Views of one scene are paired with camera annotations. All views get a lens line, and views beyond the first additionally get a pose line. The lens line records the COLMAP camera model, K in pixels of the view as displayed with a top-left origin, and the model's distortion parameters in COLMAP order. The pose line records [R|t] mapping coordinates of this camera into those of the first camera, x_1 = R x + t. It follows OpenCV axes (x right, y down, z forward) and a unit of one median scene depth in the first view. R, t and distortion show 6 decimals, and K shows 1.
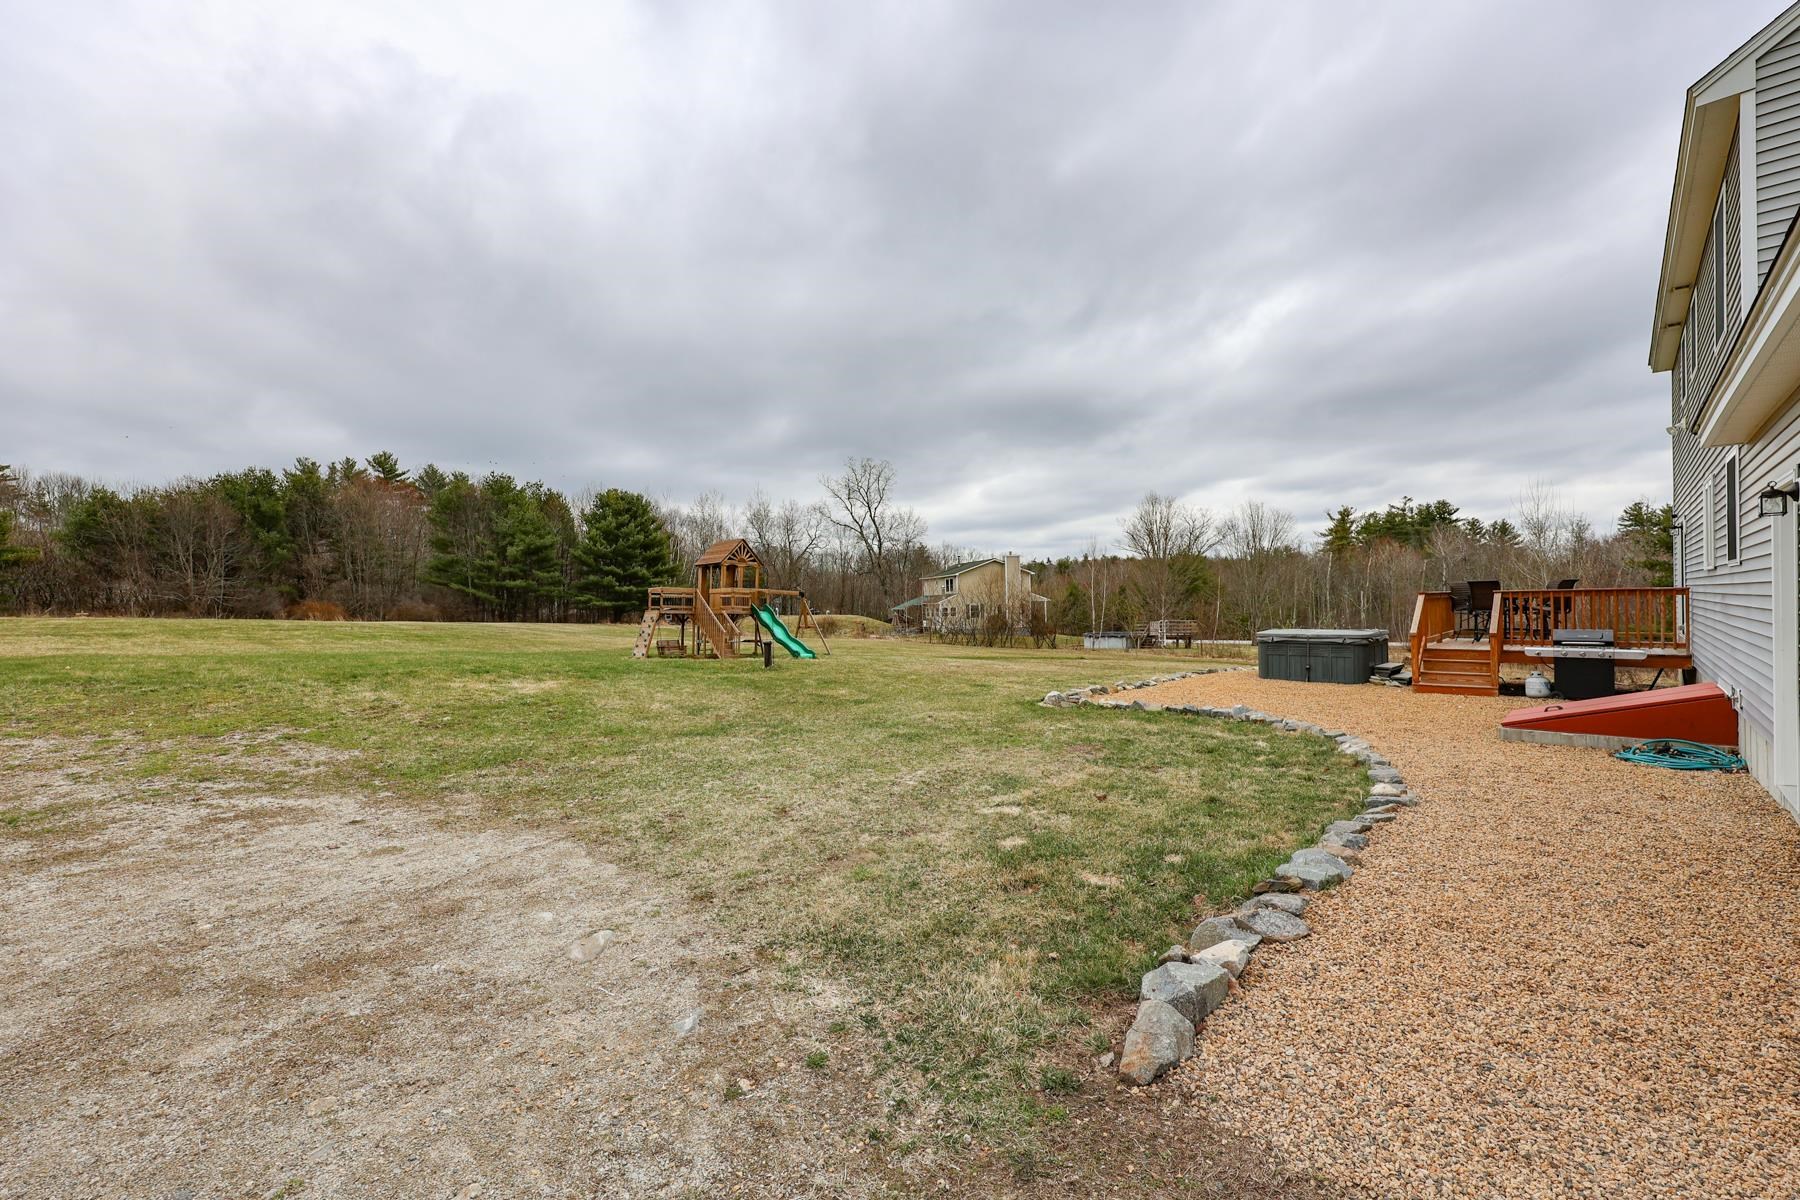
lens RADIAL K [[747.2, 0, 906.5], [0, 747.2, 604.0], [0, 0, 1]] dist [-0.000281, -0.000965]
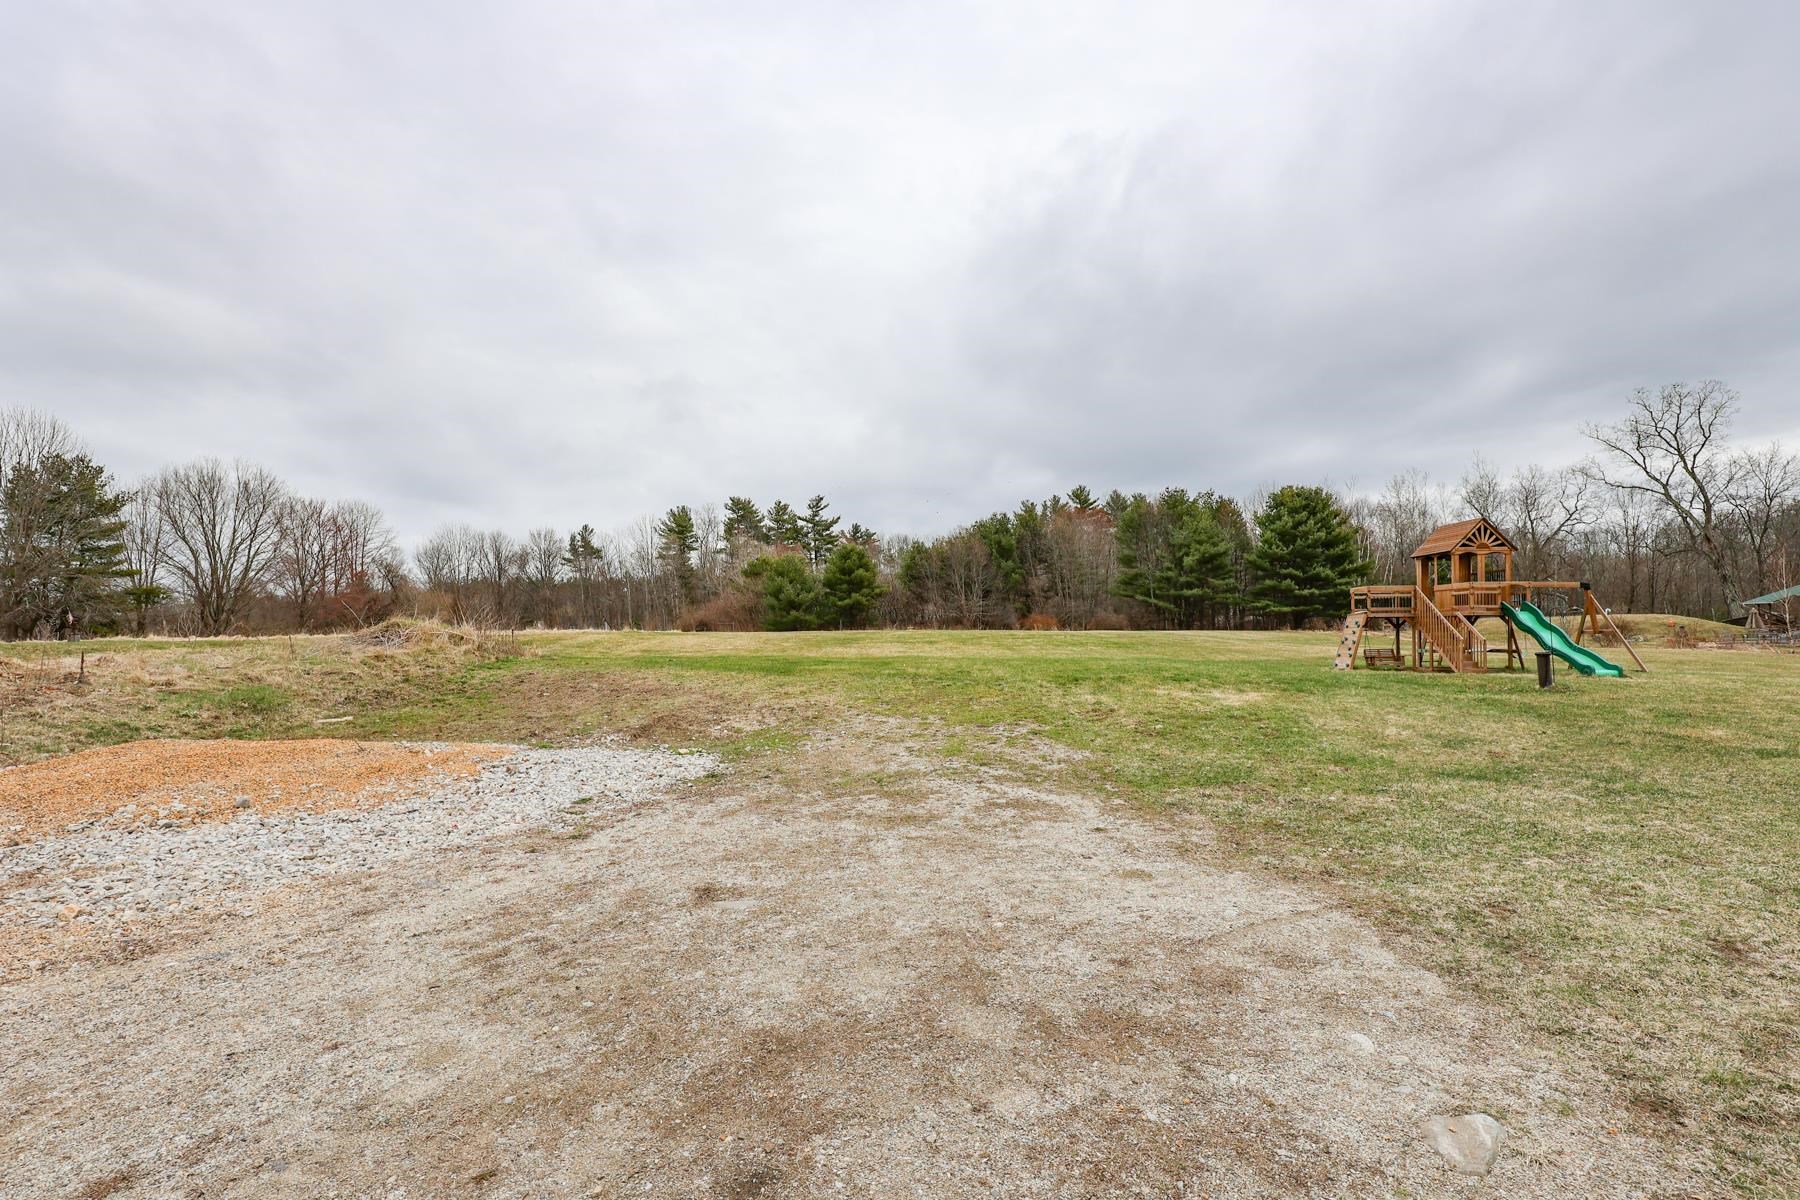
lens RADIAL K [[747.2, 0, 886.1], [0, 747.2, 622.7], [0, 0, 1]] dist [-0.000281, -0.000965]
pose [[0.646313, -0.019067, -0.762834, -0.029829], [0.030952, 0.999520, 0.001241, 0.000619], [0.762444, -0.024414, 0.646593, 0.027148]]
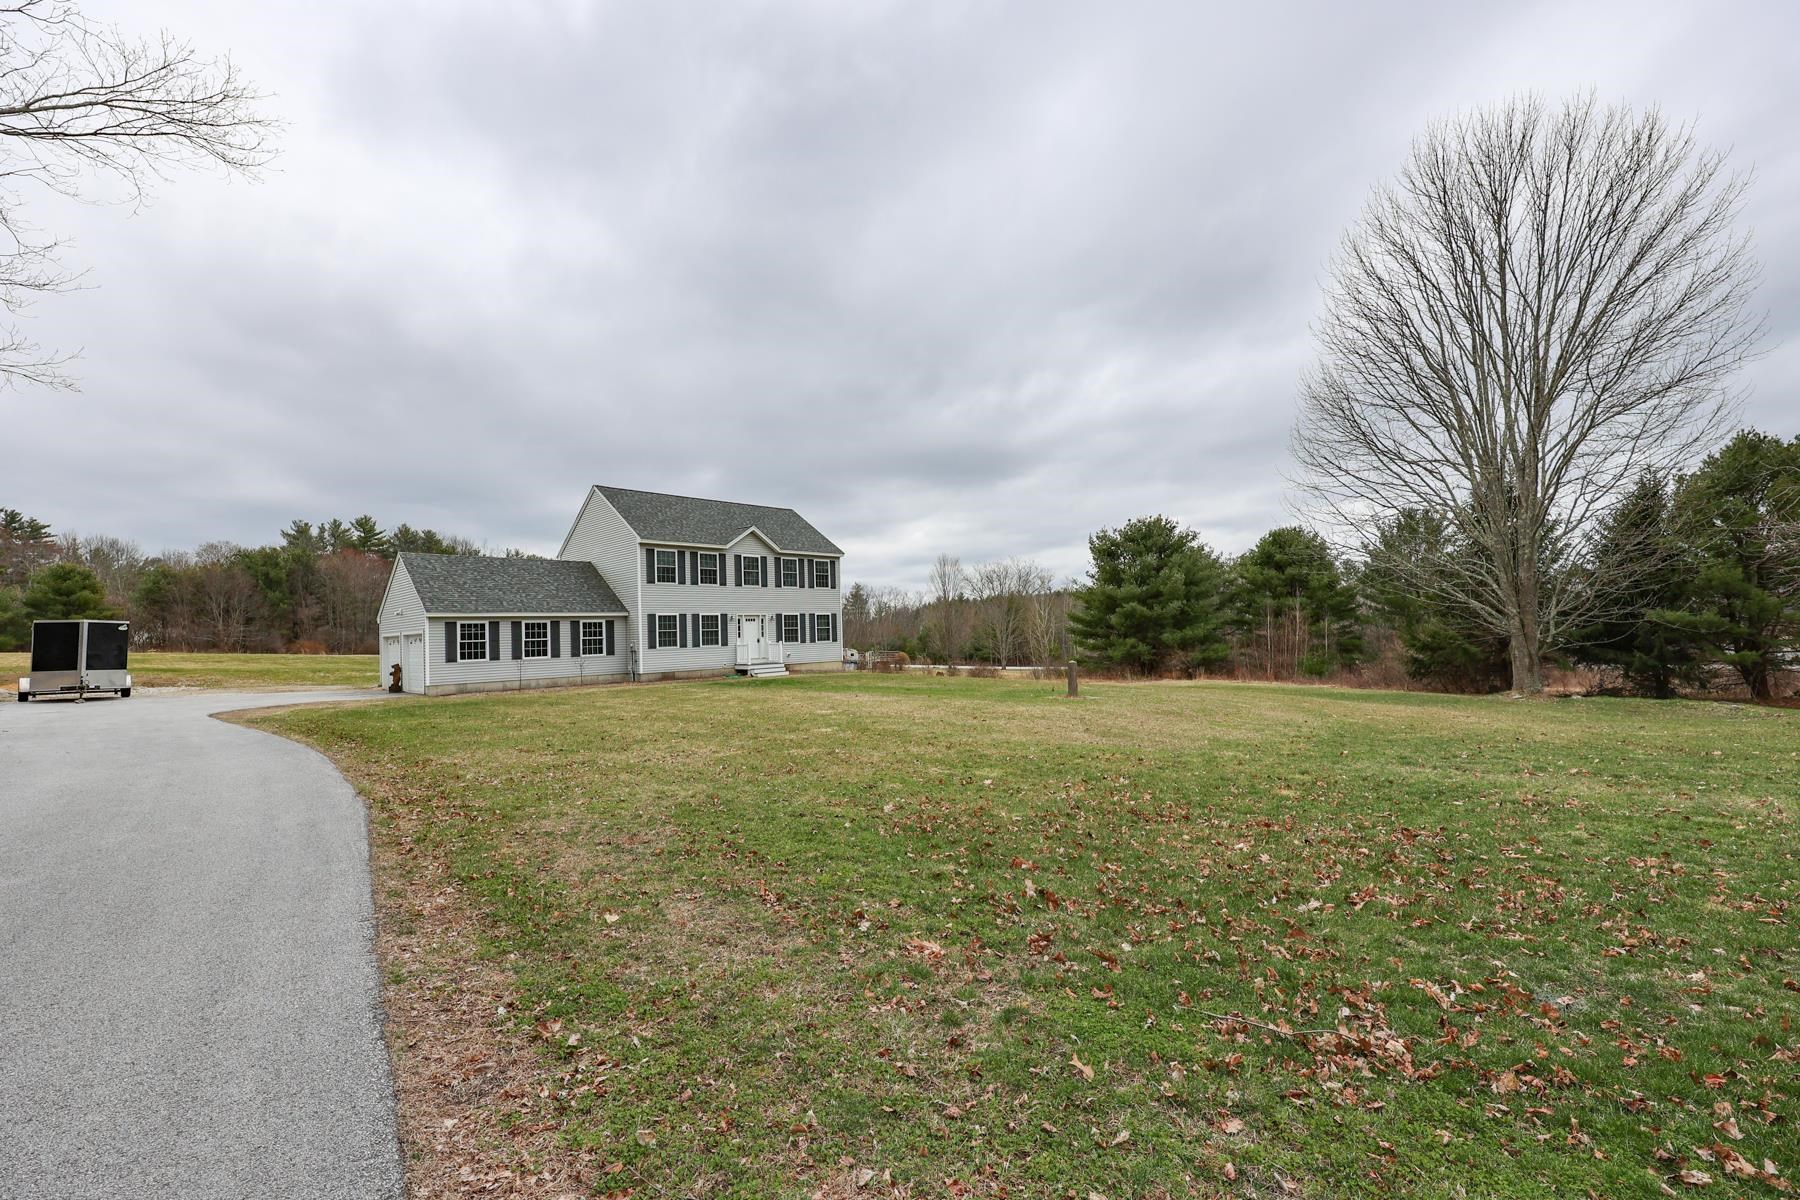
lens RADIAL K [[747.2, 0, 894.5], [0, 747.2, 597.2], [0, 0, 1]] dist [-0.000281, -0.000965]
pose [[0.999949, -0.010066, 0.000663, 0.717990], [0.010087, 0.998618, -0.051583, -0.003742], [-0.000143, 0.051587, 0.998668, -0.926521]]
